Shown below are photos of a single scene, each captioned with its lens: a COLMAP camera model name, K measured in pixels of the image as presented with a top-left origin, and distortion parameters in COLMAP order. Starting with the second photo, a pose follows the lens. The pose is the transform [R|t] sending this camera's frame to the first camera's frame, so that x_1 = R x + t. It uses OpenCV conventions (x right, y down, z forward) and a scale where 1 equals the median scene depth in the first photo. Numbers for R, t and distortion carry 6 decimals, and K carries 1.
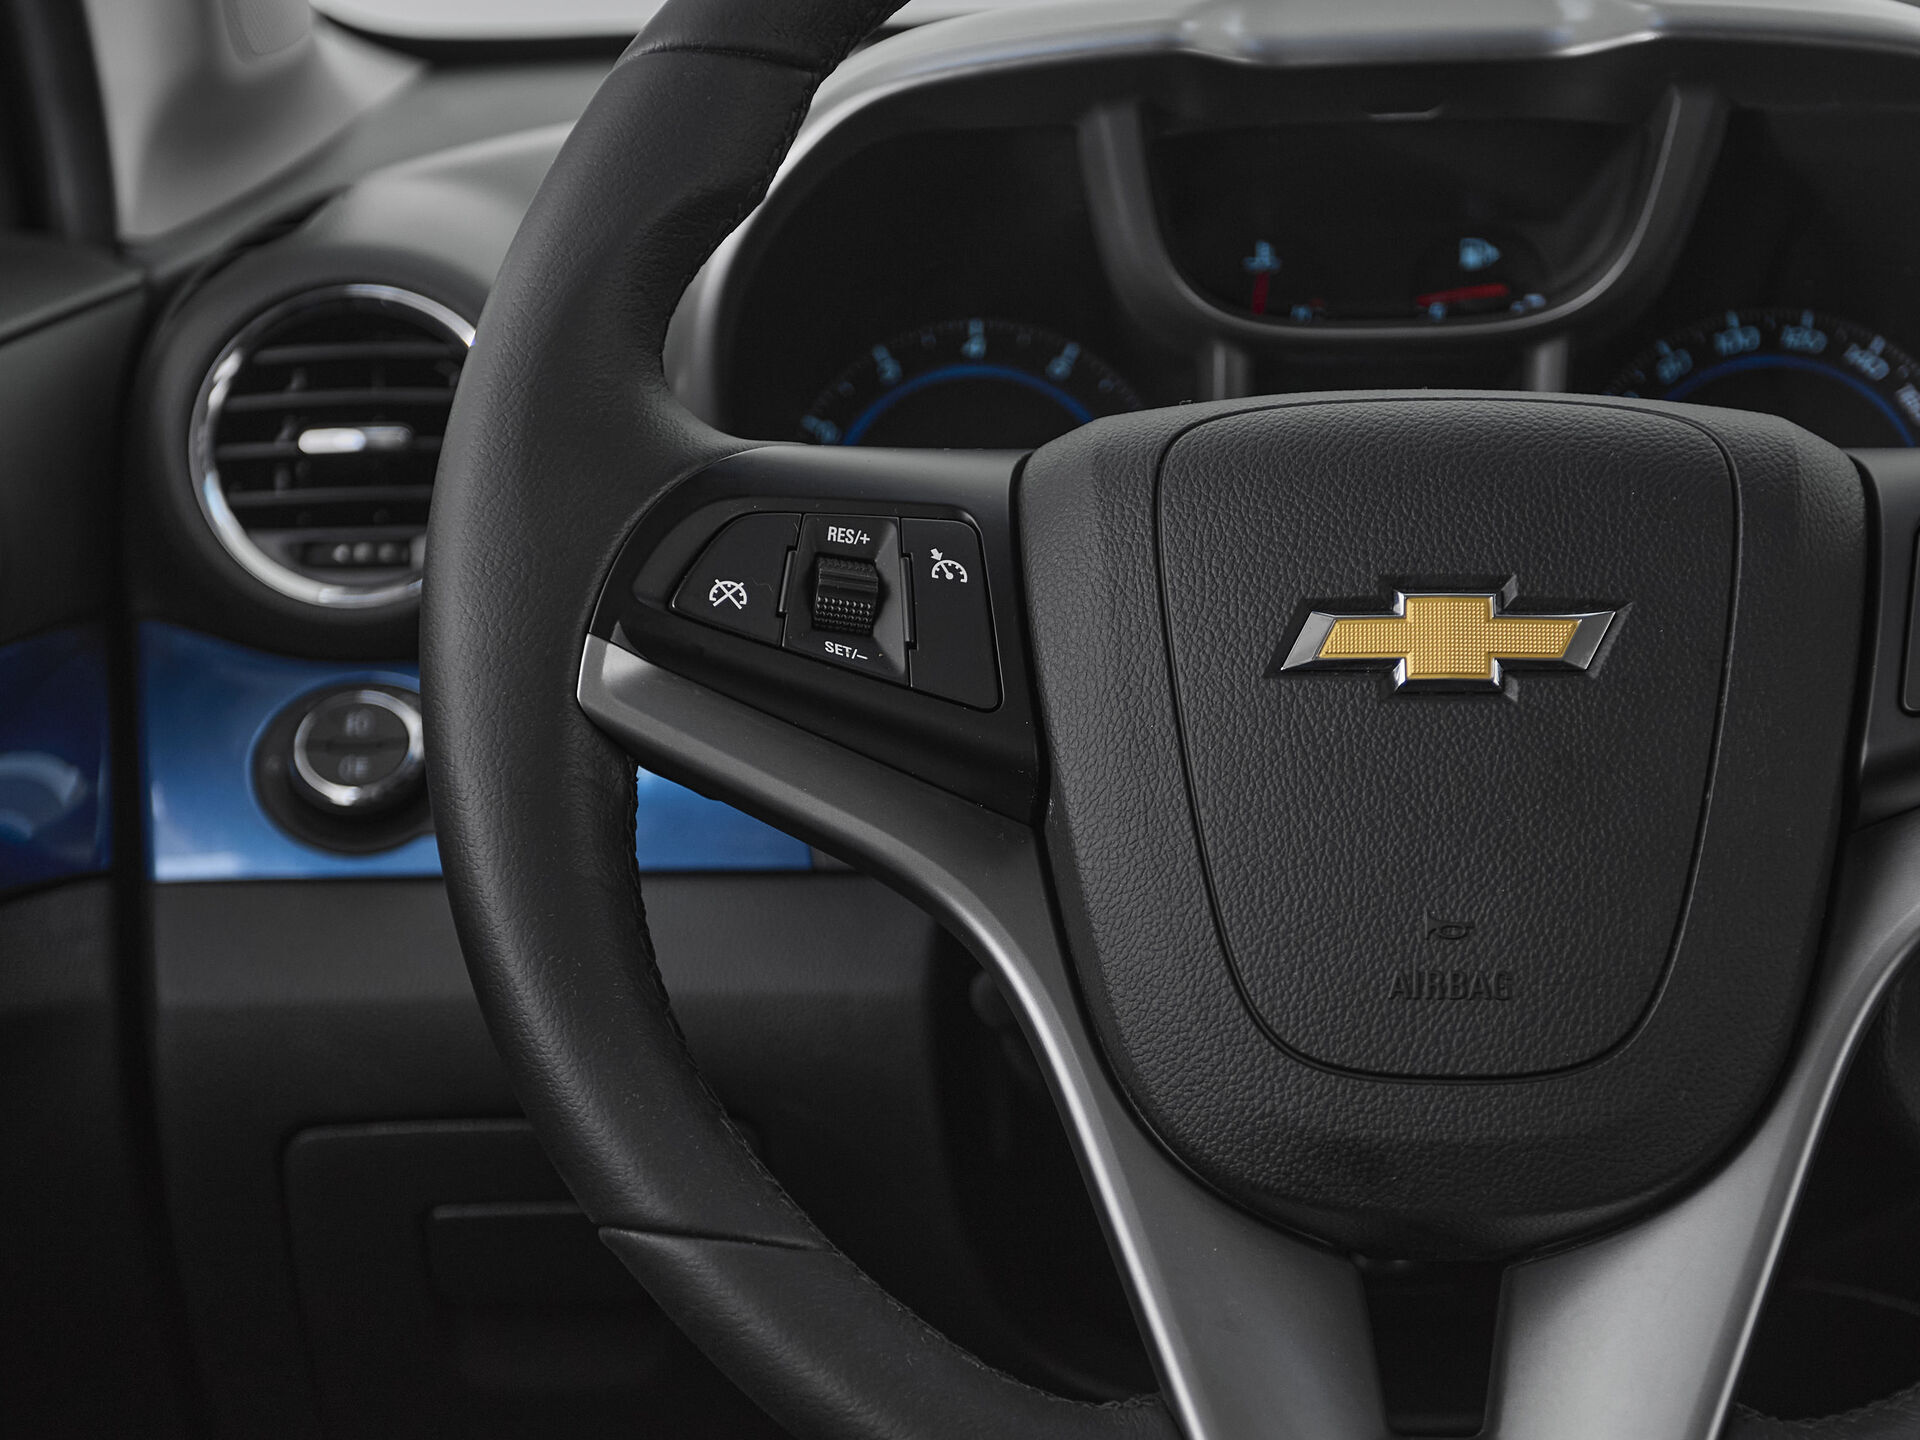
lens RADIAL K [[3258.2, 0, 933.2], [0, 3258.2, 979.8], [0, 0, 1]] dist [0.005157, 0.104762]
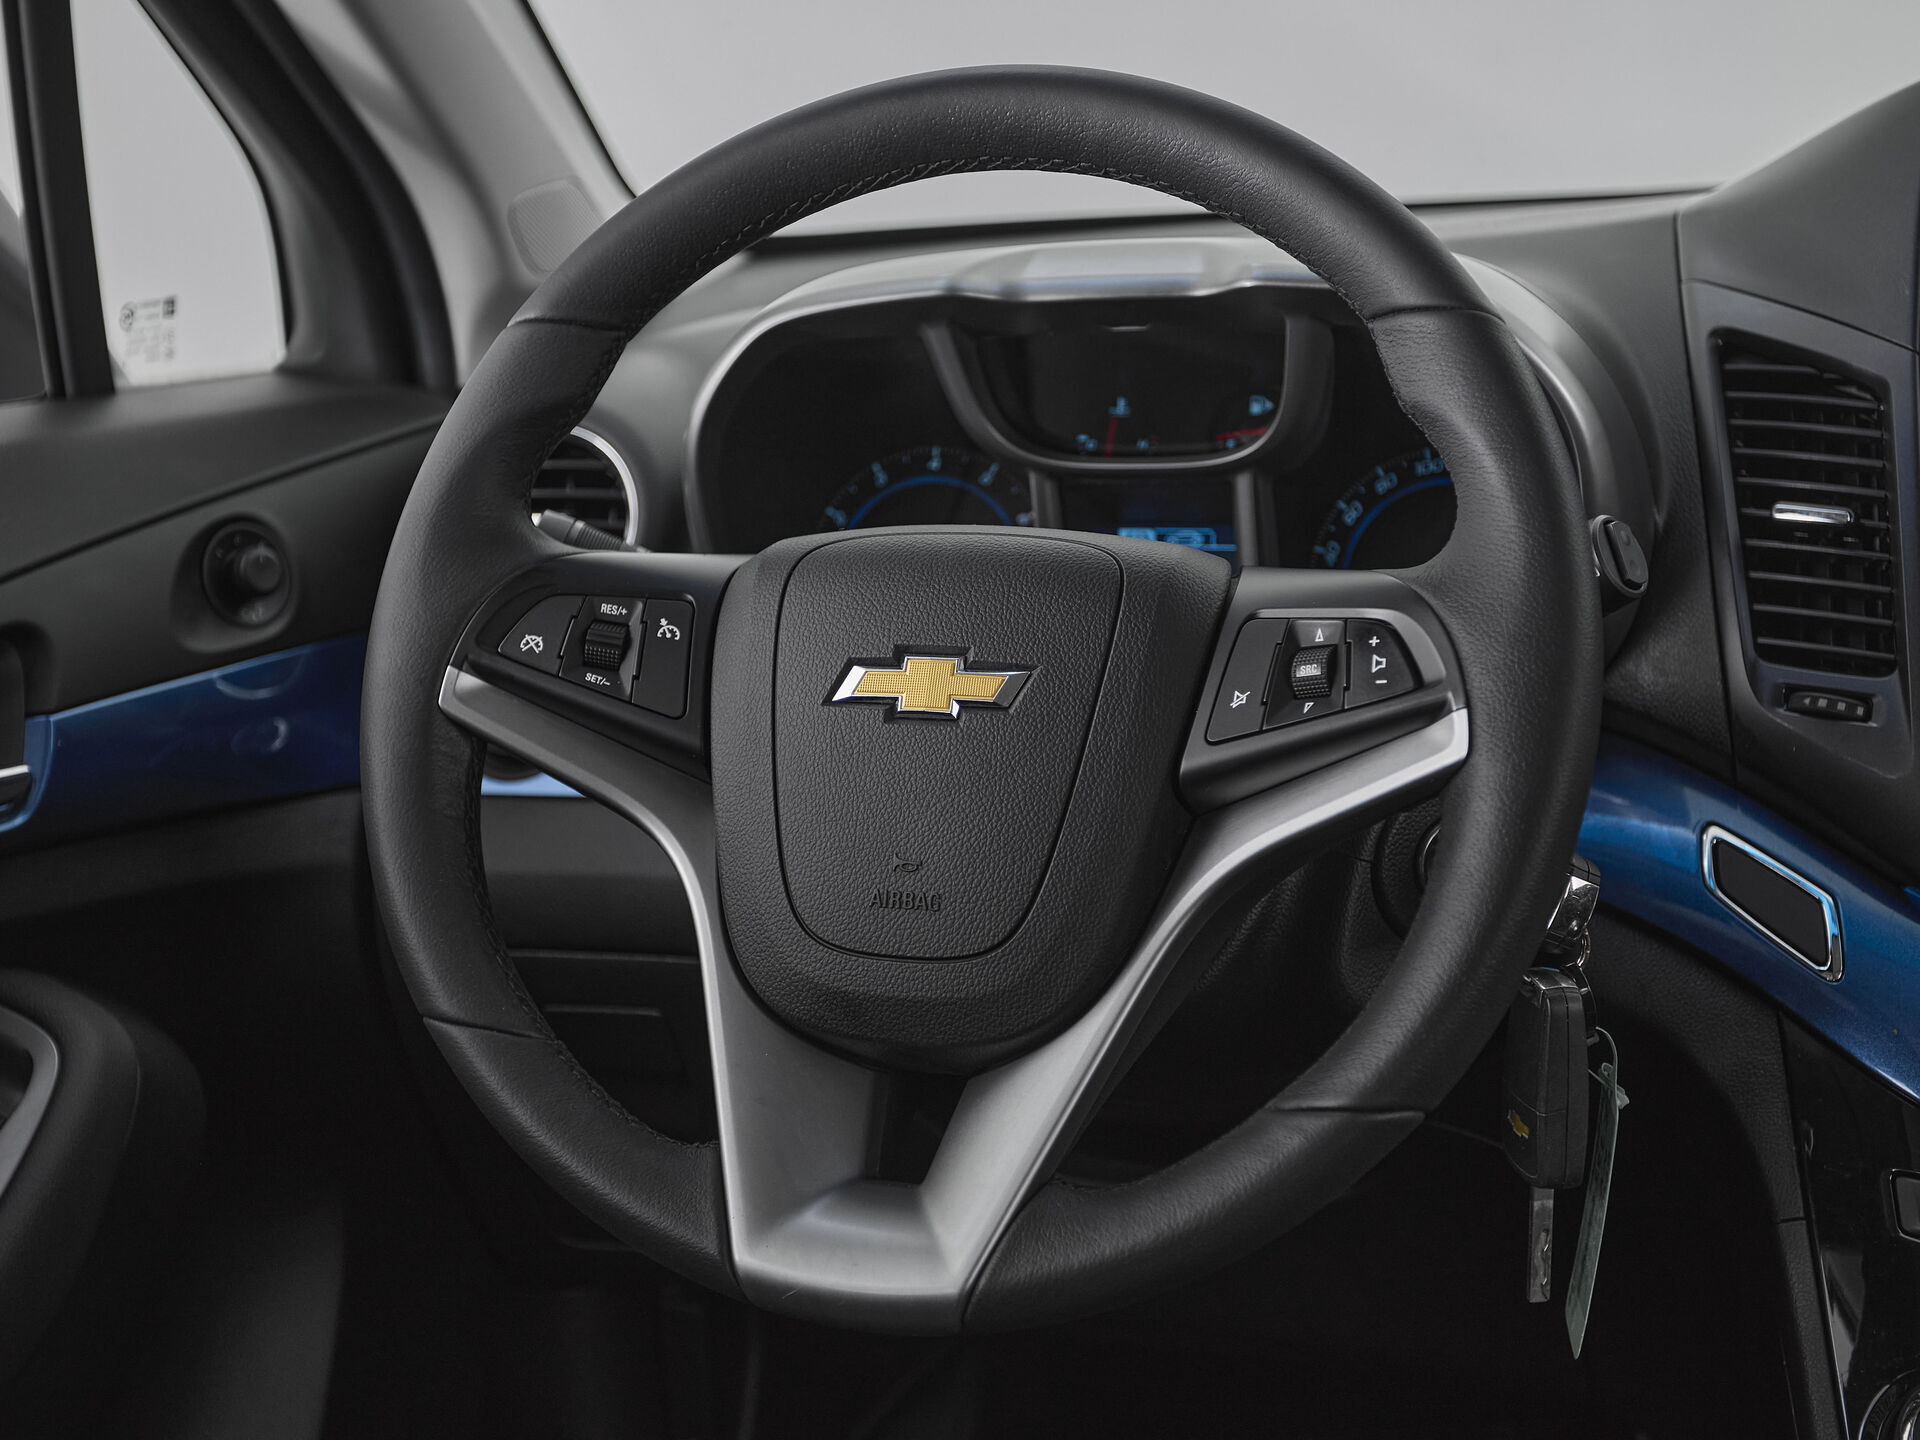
lens RADIAL K [[2548.0, 0, 940.2], [0, 2548.0, 724.3], [0, 0, 1]] dist [0.024035, 0.056862]
pose [[0.965054, 0.036798, -0.259453, 0.489108], [-0.049822, 0.997797, -0.043799, -0.030160], [0.257270, 0.055195, 0.964762, -0.214635]]
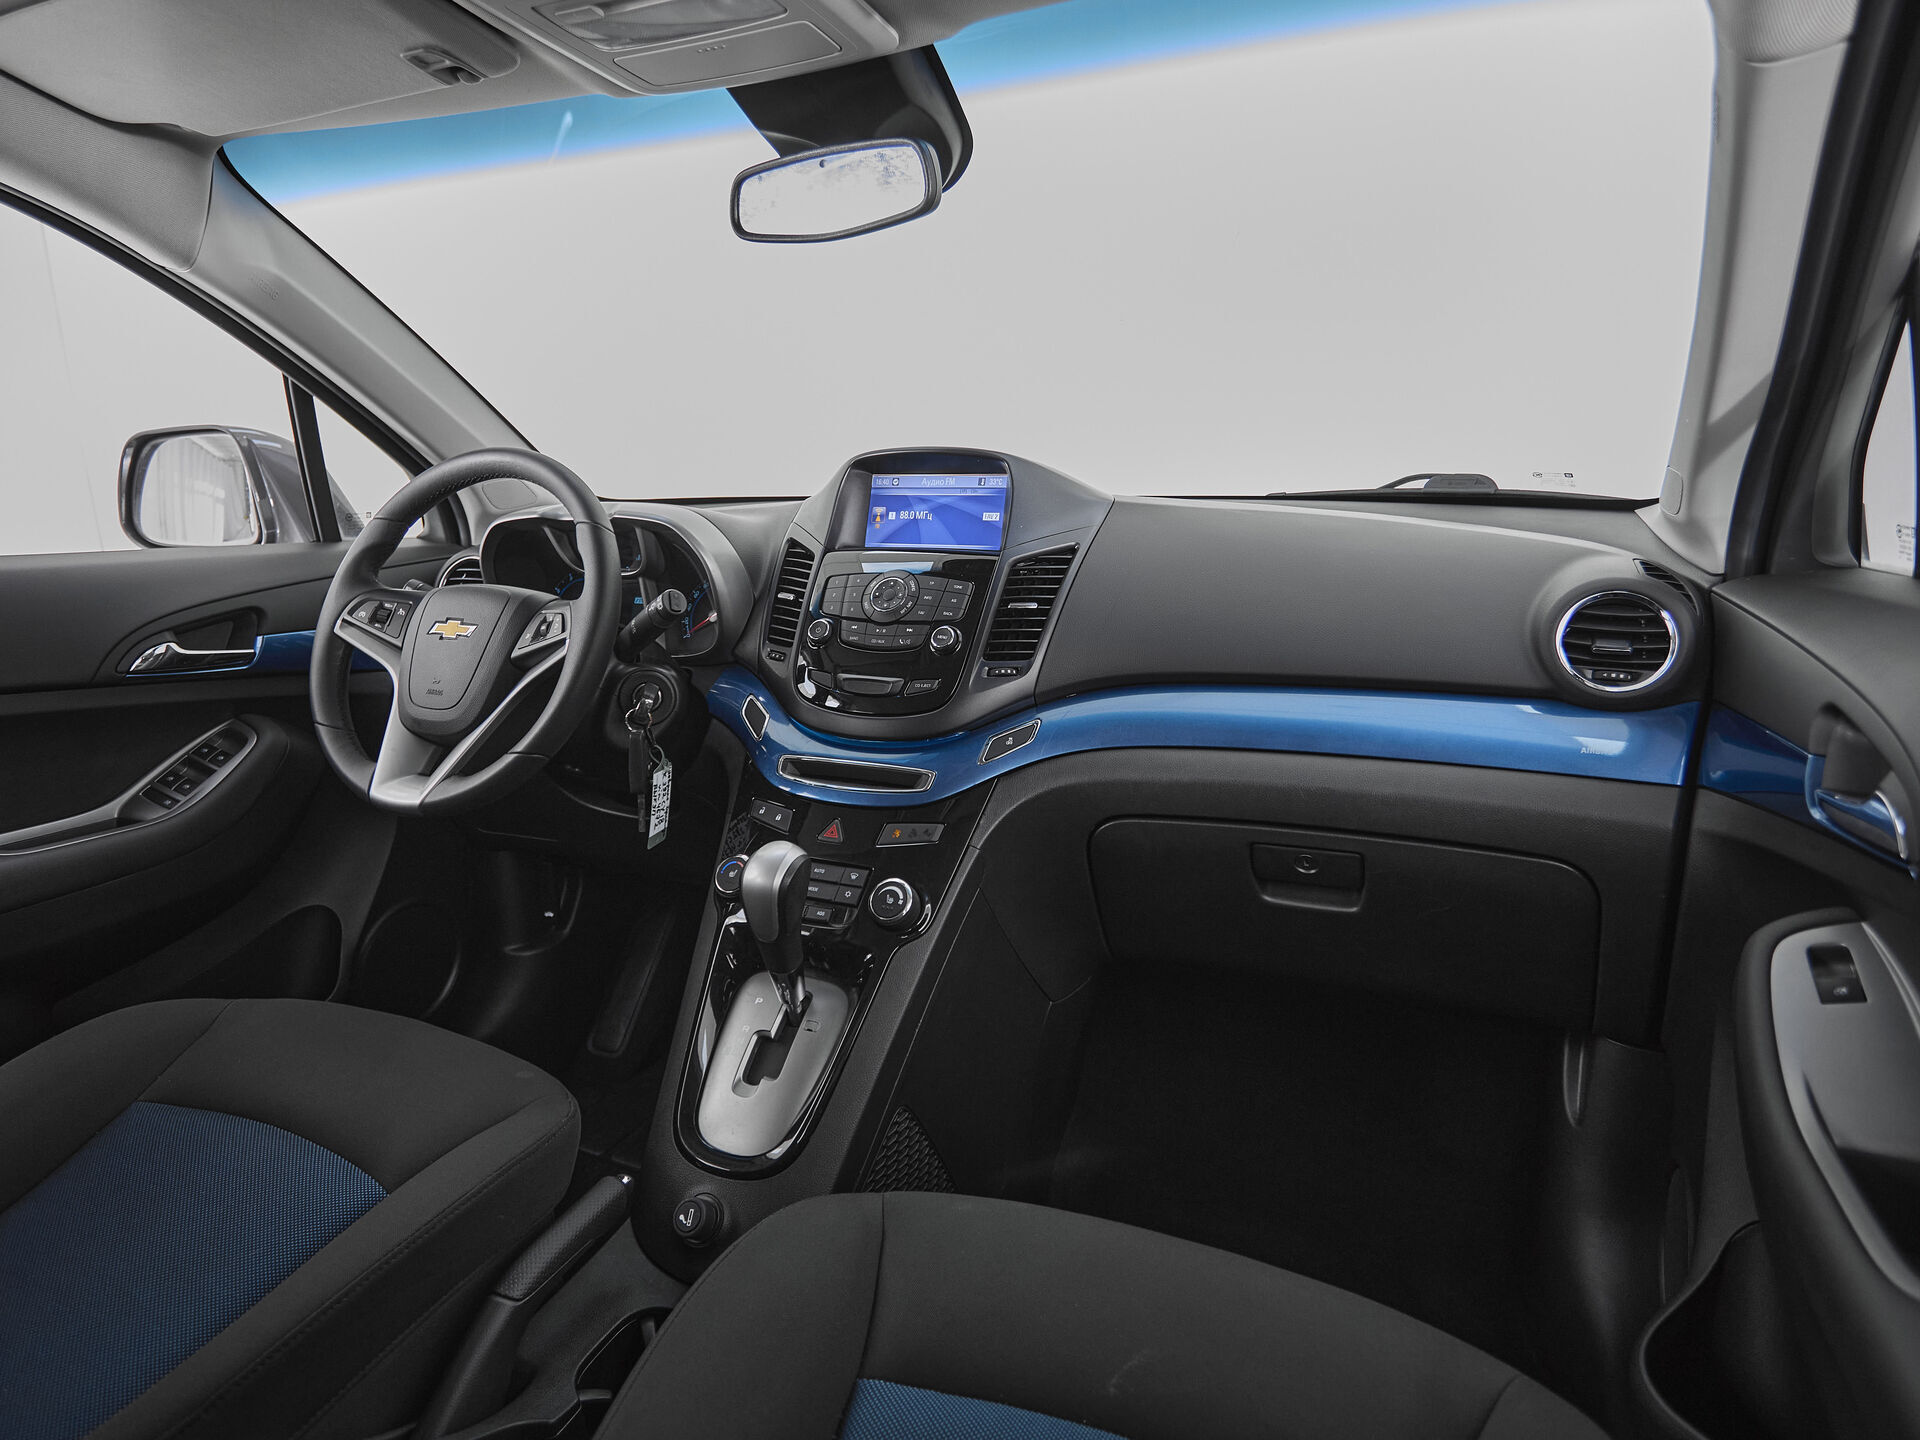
lens RADIAL K [[1110.3, 0, 935.2], [0, 1110.3, 683.8], [0, 0, 1]] dist [0.001885, 0.000083]
pose [[0.932565, 0.076553, -0.352793, 1.553148], [-0.108152, 0.991616, -0.070716, 0.028288], [0.344421, 0.104103, 0.933025, -0.430137]]
